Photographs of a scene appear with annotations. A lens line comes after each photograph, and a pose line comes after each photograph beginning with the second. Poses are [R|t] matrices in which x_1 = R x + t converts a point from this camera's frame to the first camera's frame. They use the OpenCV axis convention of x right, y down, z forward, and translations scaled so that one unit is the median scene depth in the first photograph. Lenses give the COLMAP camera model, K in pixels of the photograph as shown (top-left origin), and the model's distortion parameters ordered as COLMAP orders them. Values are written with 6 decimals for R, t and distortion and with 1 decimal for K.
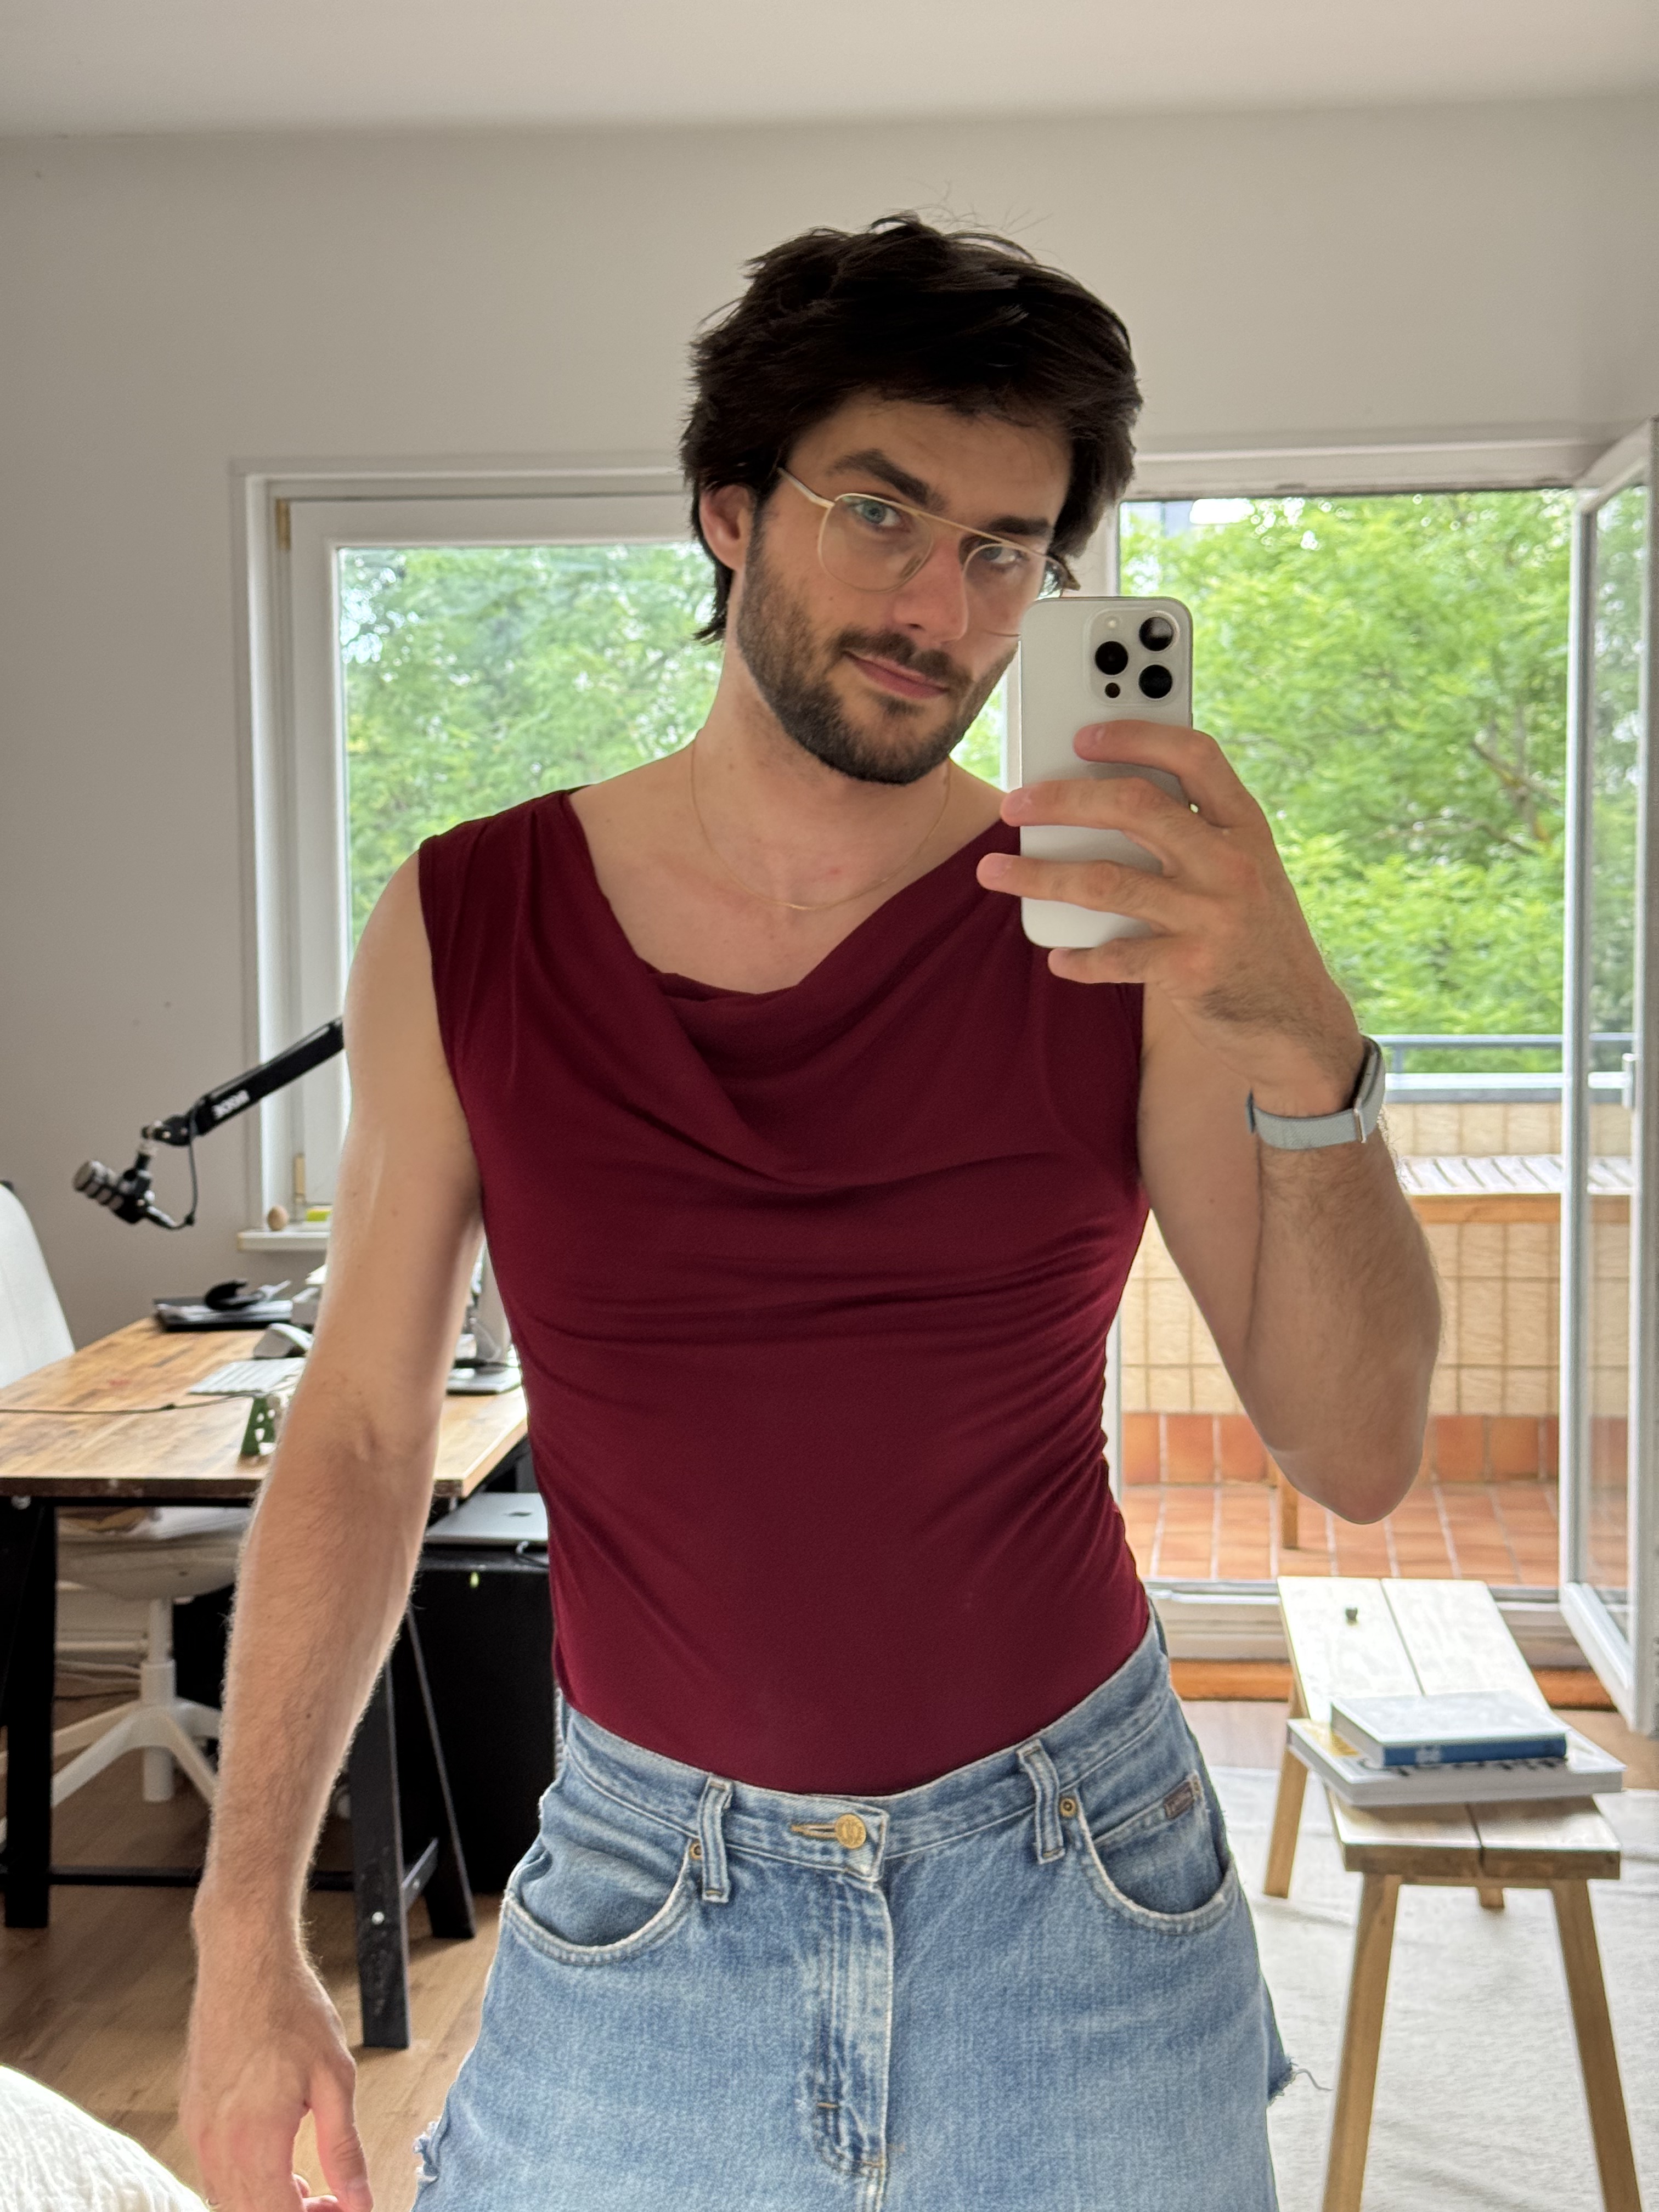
lens RADIAL K [[2963.3, 0, 789.2], [0, 2963.3, 1114.4], [0, 0, 1]] dist [0.171140, -0.354403]
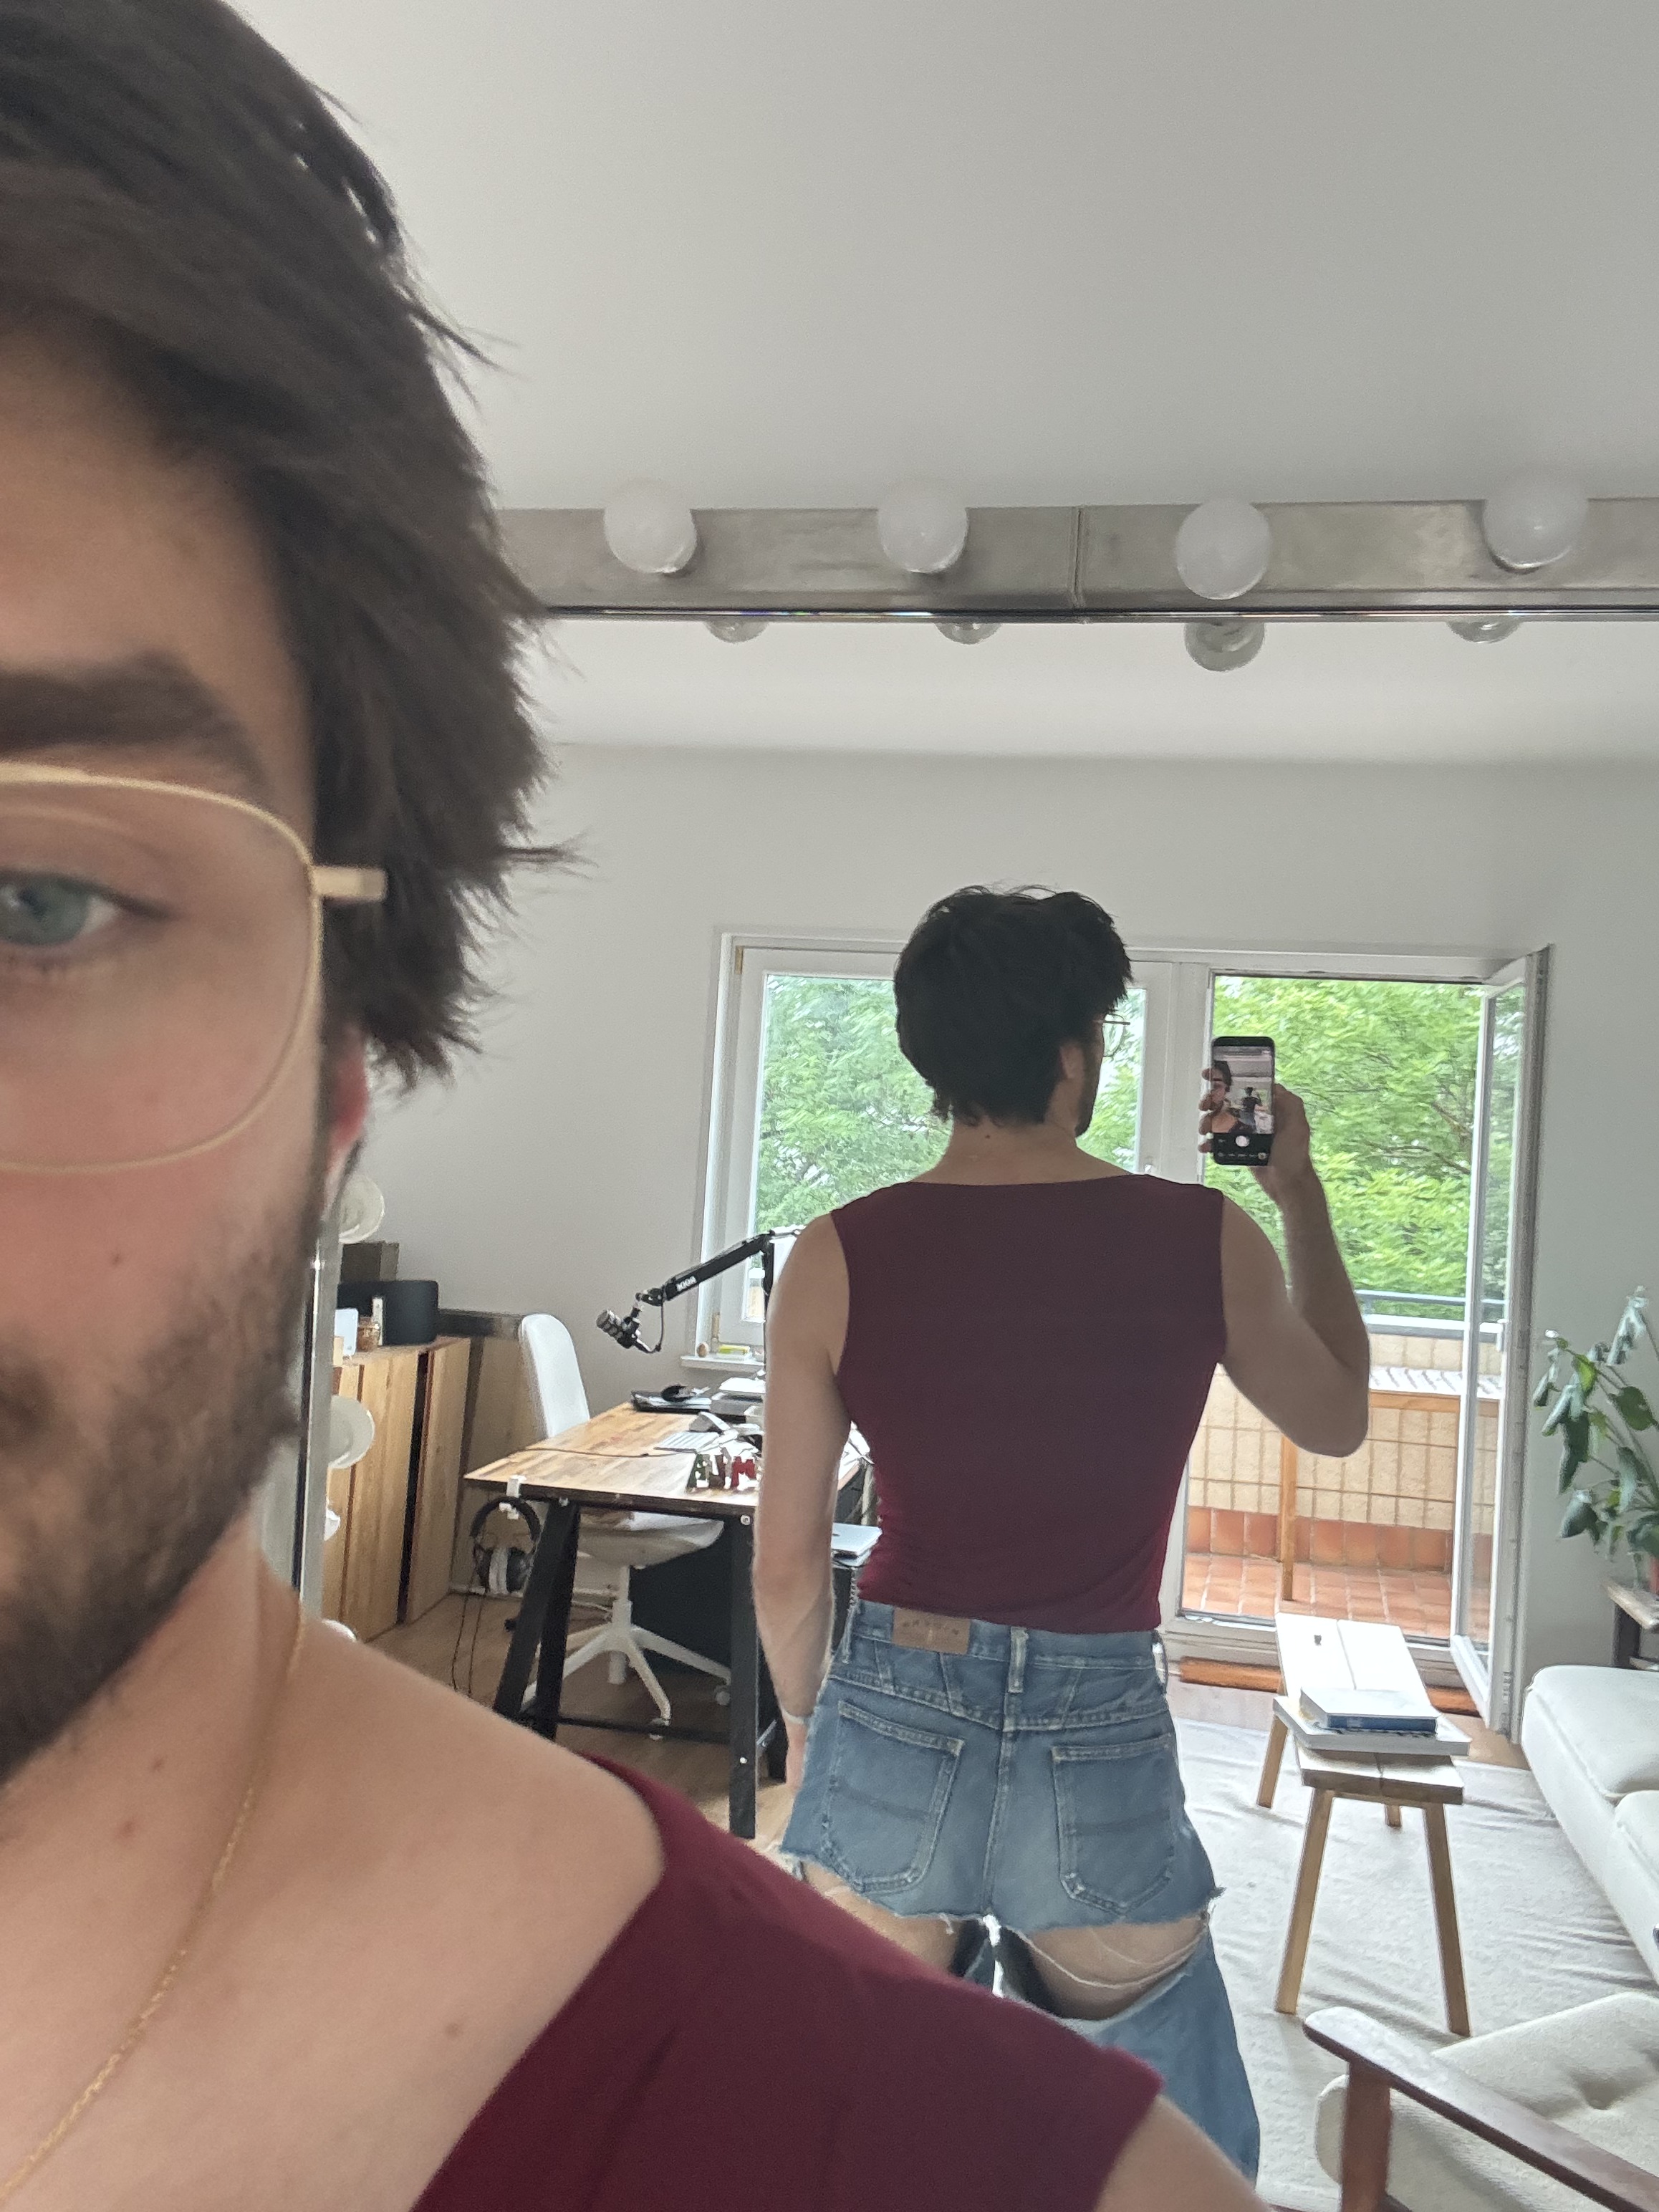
lens RADIAL K [[1863.1, 0, 829.5], [0, 1863.1, 1106.0], [0, 0, 1]] dist [0.120451, -0.189114]
pose [[0.993683, 0.066730, -0.090231, -0.009710], [-0.075232, 0.992691, -0.094362, -0.009946], [0.083275, 0.100554, 0.991440, -0.101866]]
